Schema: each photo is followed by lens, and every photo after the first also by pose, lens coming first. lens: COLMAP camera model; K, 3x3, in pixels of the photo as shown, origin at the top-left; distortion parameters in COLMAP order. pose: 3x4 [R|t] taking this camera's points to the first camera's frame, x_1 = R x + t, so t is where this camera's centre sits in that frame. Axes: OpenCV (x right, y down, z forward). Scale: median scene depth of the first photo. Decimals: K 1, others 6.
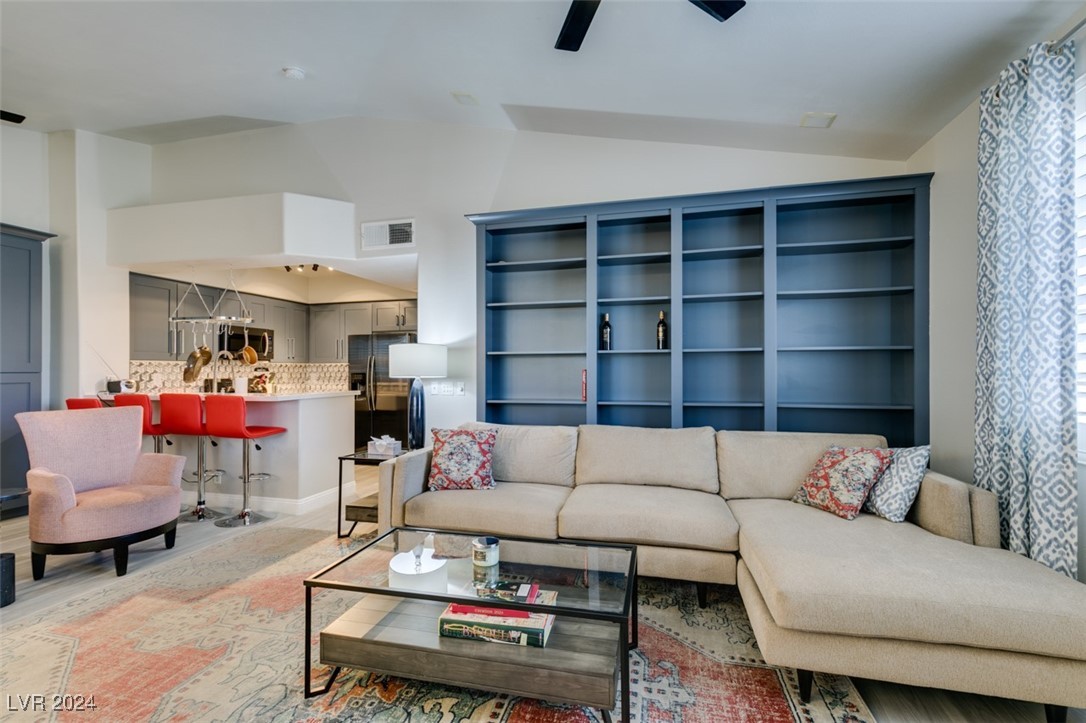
lens RADIAL K [[486.9, 0, 538.7], [0, 486.9, 364.6], [0, 0, 1]] dist [0.001136, -0.001083]
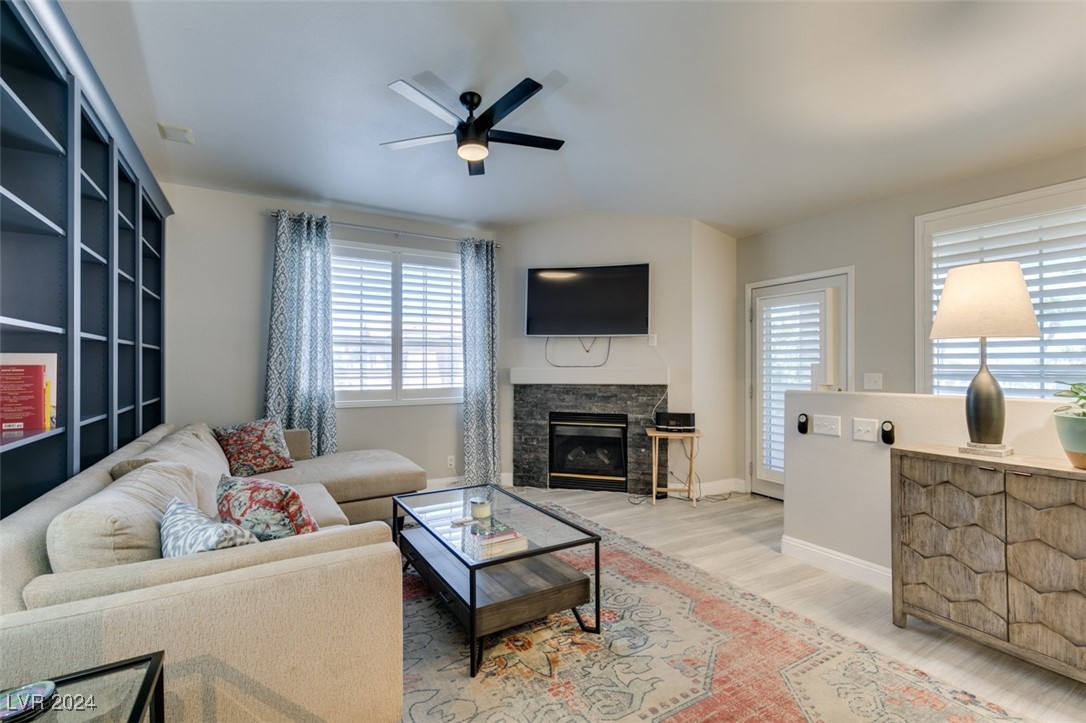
lens RADIAL K [[486.9, 0, 538.7], [0, 486.9, 364.6], [0, 0, 1]] dist [0.001136, -0.001083]
pose [[-0.701200, 0.007186, 0.712928, -0.608687], [-0.001034, 0.999938, -0.011097, 0.007836], [-0.712963, -0.008518, -0.701150, 0.961910]]
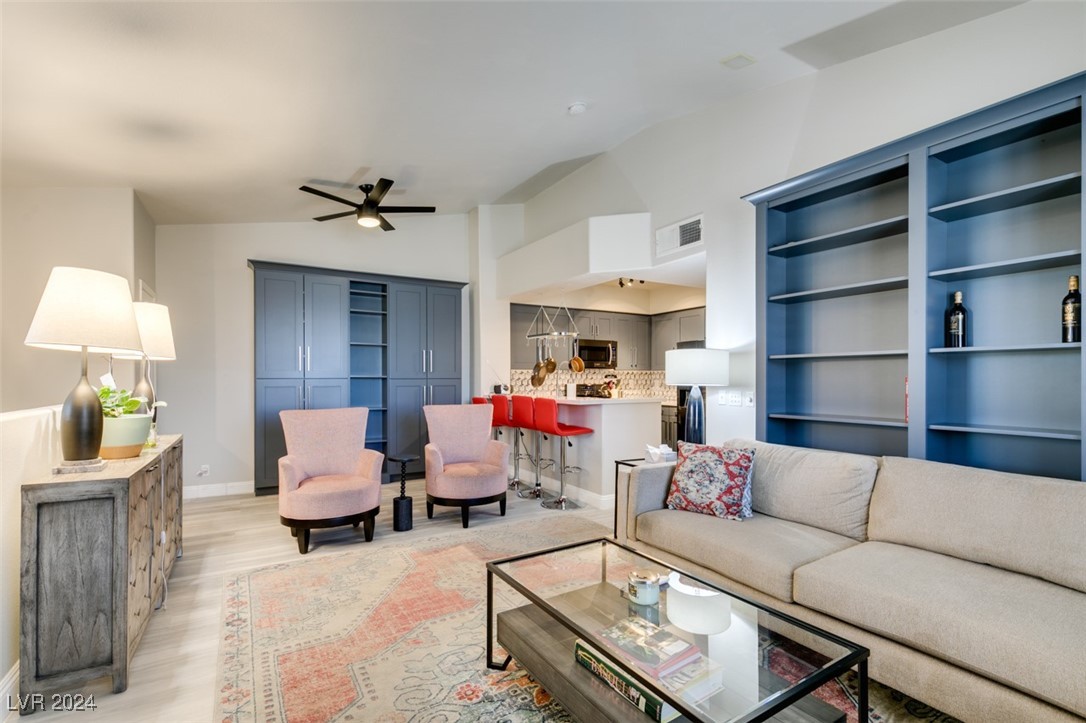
lens RADIAL K [[489.0, 0, 545.0], [0, 489.0, 375.0], [0, 0, 1]] dist [0.000862, -0.000570]
pose [[0.718772, -0.001657, -0.695244, 0.198344], [0.006934, 0.999965, 0.004785, 0.000341], [0.695212, -0.008260, 0.718758, 0.135816]]
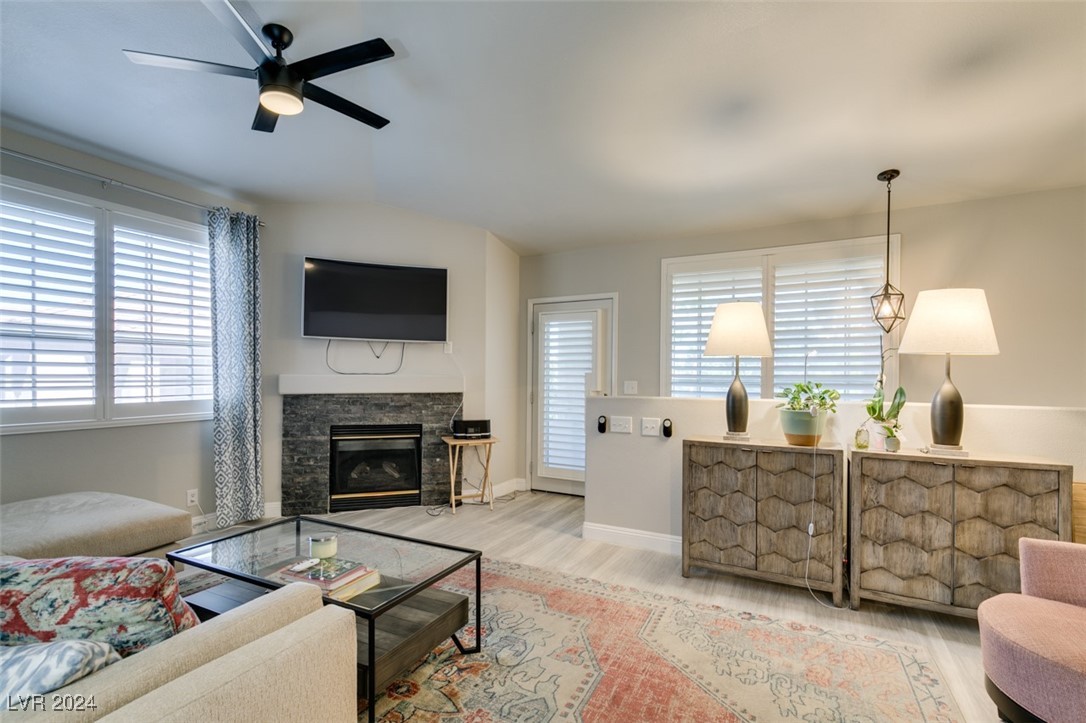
lens RADIAL K [[491.5, 0, 544.7], [0, 491.5, 379.2], [0, 0, 1]] dist [0.003514, -0.000451]
pose [[-0.976045, -0.004757, 0.217517, -0.432094], [-0.004434, 0.999988, 0.001971, 0.007416], [-0.217524, 0.000960, -0.976055, 1.037960]]
